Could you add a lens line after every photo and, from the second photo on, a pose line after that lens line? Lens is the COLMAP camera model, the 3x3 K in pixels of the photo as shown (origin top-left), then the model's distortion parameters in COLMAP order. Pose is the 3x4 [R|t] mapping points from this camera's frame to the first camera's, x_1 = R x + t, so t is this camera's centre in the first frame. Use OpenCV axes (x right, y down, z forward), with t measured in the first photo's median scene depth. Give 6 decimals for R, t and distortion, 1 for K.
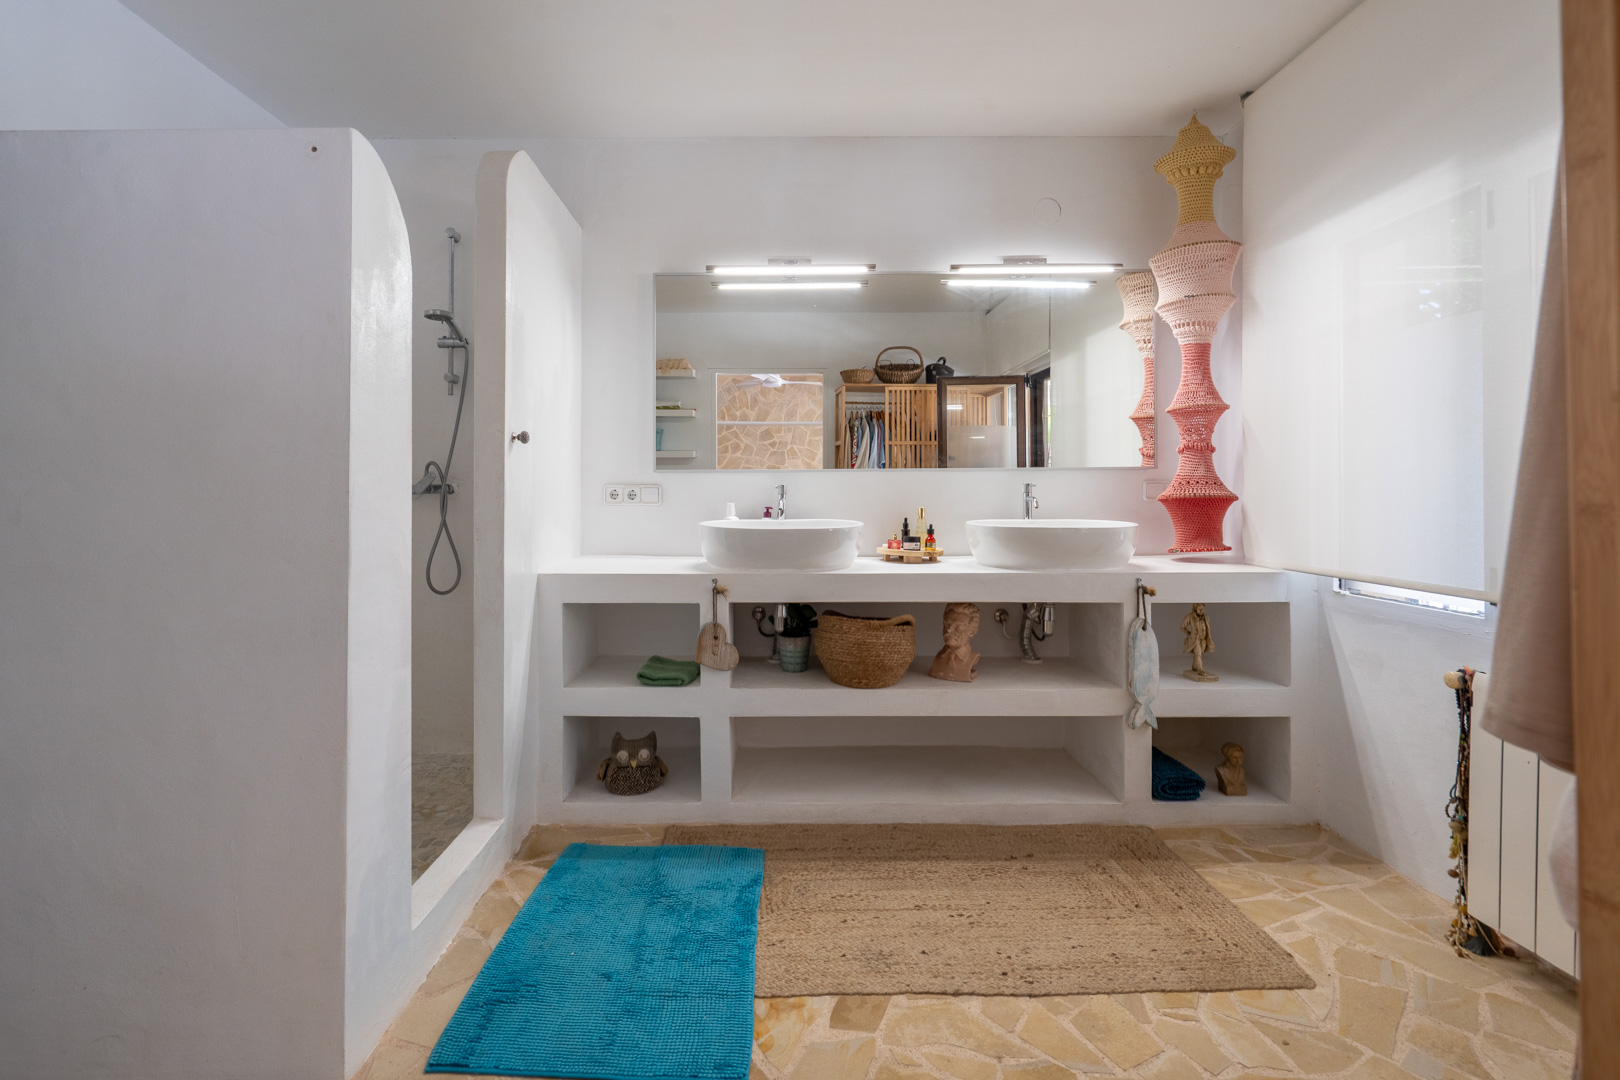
lens RADIAL K [[749.8, 0, 805.6], [0, 749.8, 493.6], [0, 0, 1]] dist [-0.000484, 0.000048]
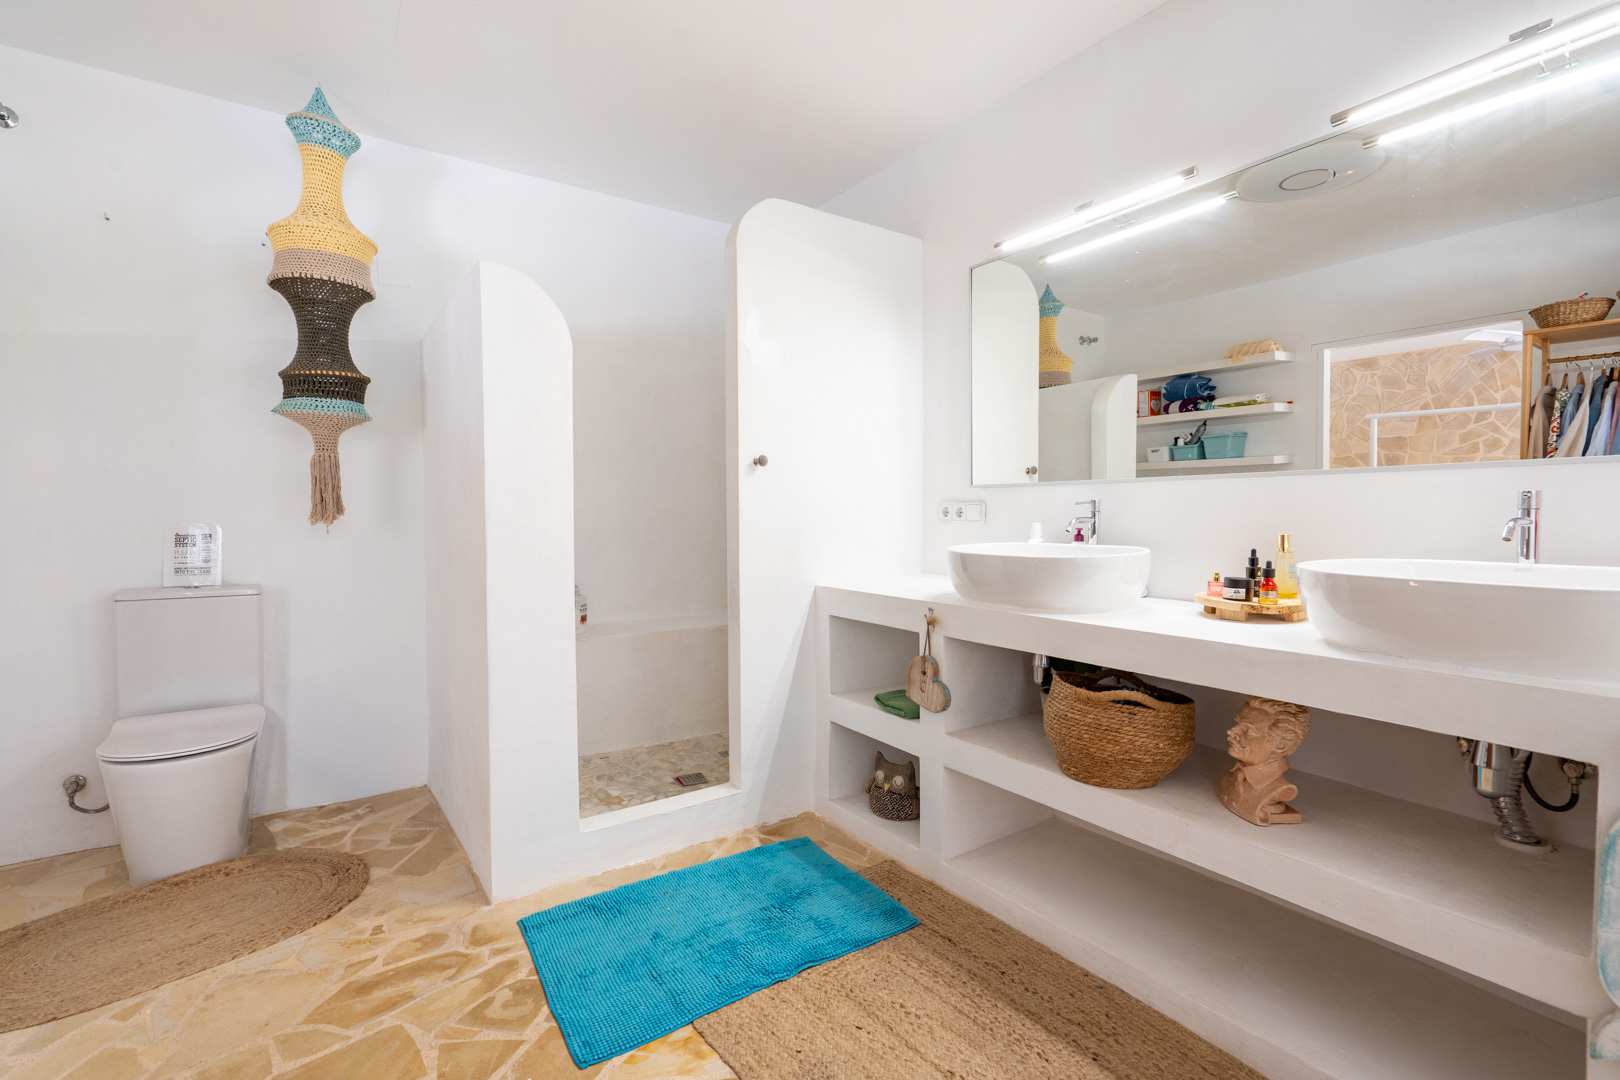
lens RADIAL K [[747.9, 0, 810.0], [0, 747.9, 540.0], [0, 0, 1]] dist [-0.004575, -0.000467]
pose [[0.556646, 0.032401, -0.830118, 0.530339], [-0.000709, 0.999257, 0.038528, 0.000054], [0.830749, -0.020858, 0.556256, 0.390507]]
